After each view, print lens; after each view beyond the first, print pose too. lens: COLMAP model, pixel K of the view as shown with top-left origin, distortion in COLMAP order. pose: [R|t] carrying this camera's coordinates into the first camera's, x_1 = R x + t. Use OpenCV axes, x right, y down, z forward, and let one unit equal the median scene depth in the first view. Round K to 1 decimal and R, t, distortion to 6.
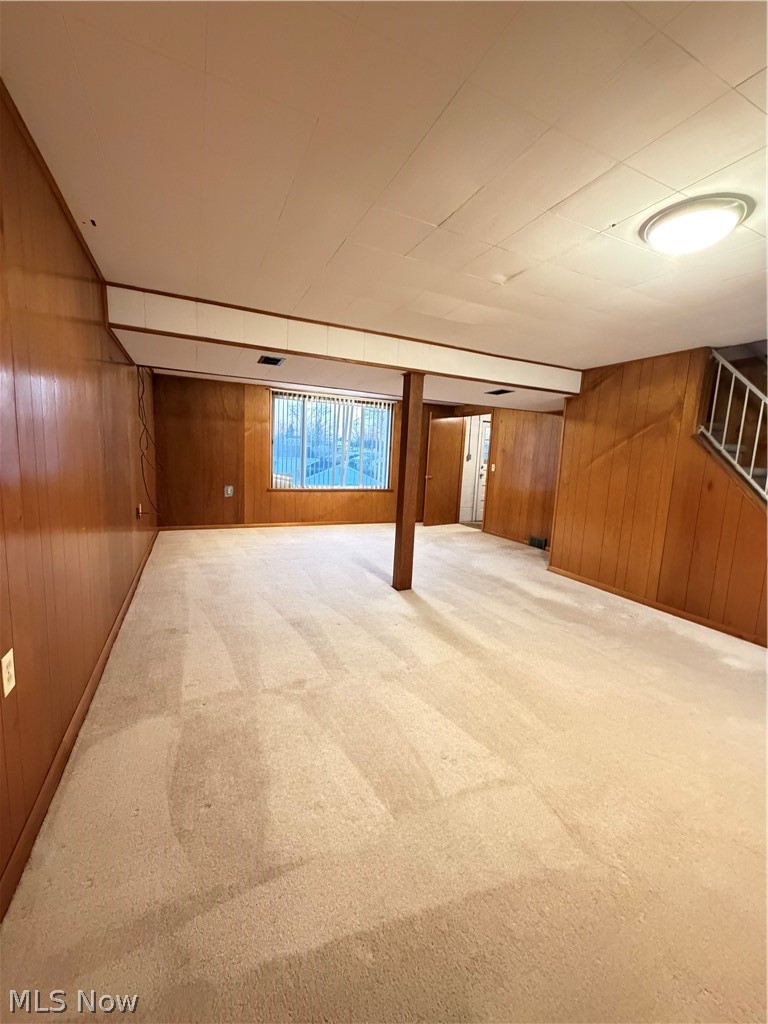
lens RADIAL K [[408.0, 0, 382.6], [0, 408.0, 509.6], [0, 0, 1]] dist [-0.000281, 0.000044]
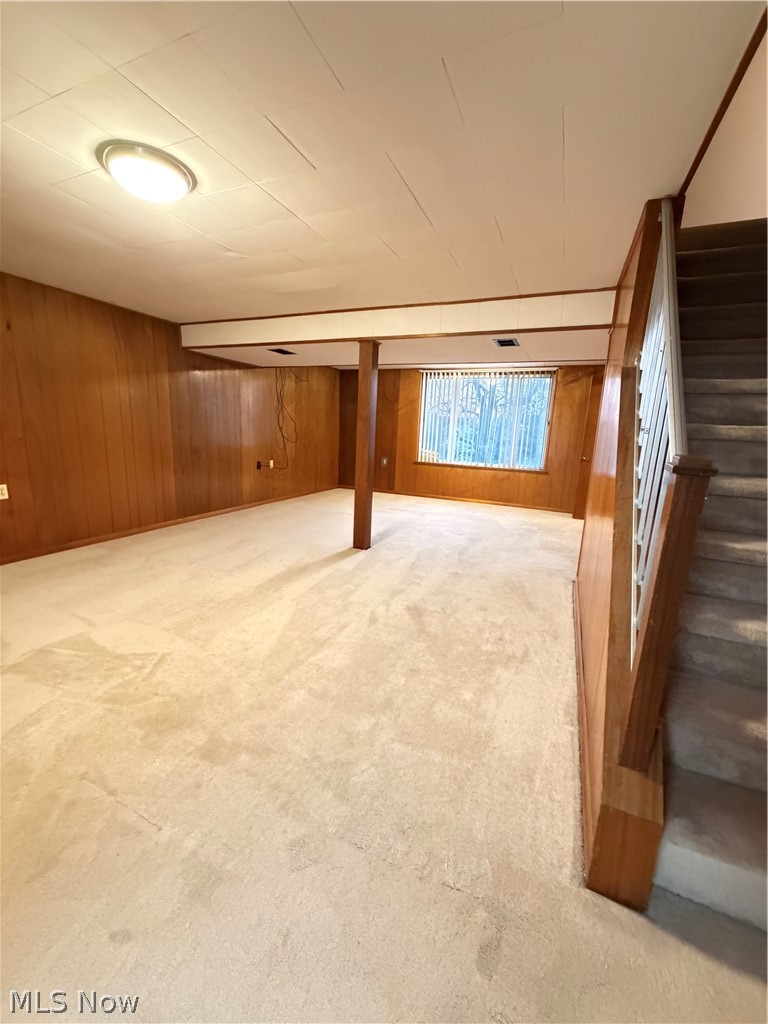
lens RADIAL K [[408.0, 0, 382.6], [0, 408.0, 509.6], [0, 0, 1]] dist [-0.000281, 0.000044]
pose [[0.654196, 0.132191, -0.744683, 0.535161], [-0.112544, 0.990660, 0.076986, 0.003201], [0.747904, 0.033446, 0.662964, 0.204439]]
